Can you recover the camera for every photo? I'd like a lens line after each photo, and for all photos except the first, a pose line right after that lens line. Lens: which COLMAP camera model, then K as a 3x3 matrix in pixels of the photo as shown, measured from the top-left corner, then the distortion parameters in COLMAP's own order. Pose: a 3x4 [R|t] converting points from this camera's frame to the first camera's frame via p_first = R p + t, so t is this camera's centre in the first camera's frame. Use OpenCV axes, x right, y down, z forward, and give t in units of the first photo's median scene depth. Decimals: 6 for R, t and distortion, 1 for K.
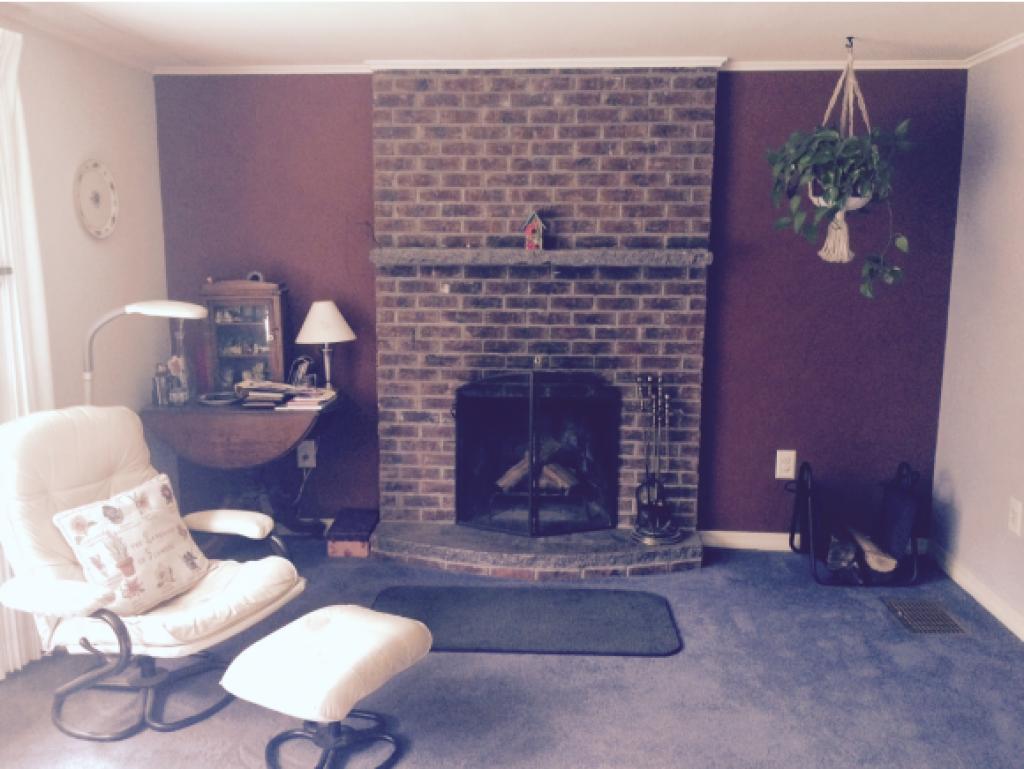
lens RADIAL K [[881.5, 0, 512.0], [0, 881.5, 384.5], [0, 0, 1]] dist [0.052691, -0.012853]
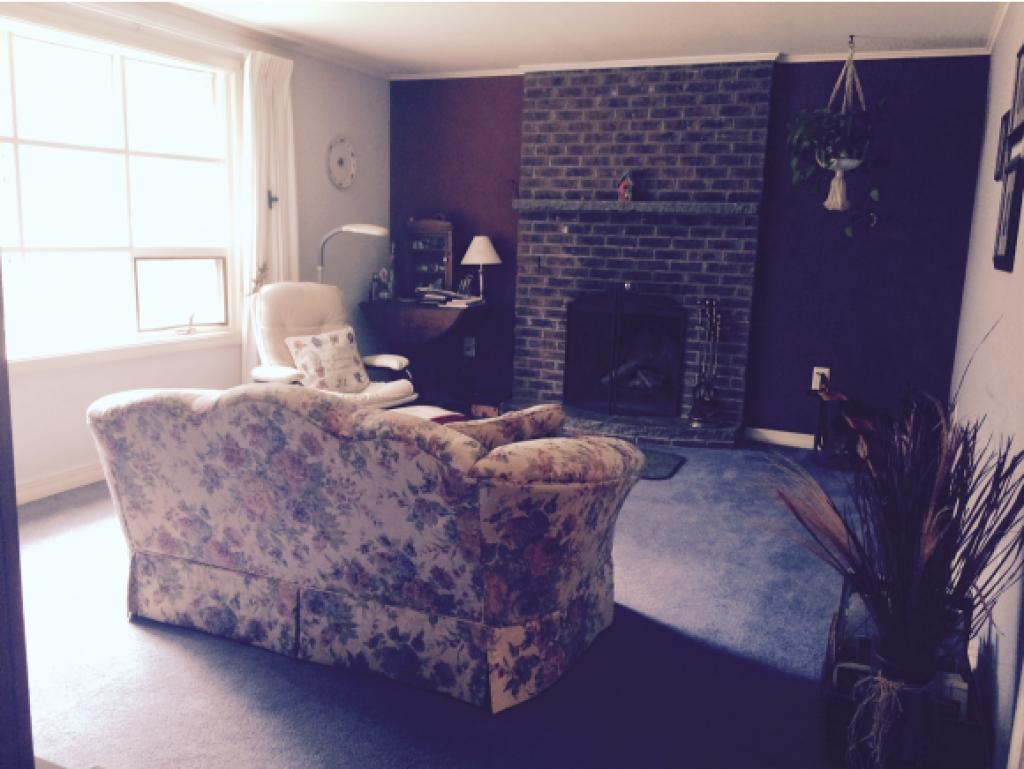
lens RADIAL K [[881.5, 0, 512.0], [0, 881.5, 384.5], [0, 0, 1]] dist [0.052691, -0.012853]
pose [[0.938129, 0.085143, -0.335656, 0.338168], [-0.082232, 0.996350, 0.022905, 0.110190], [0.336381, 0.006114, 0.941706, -0.332160]]
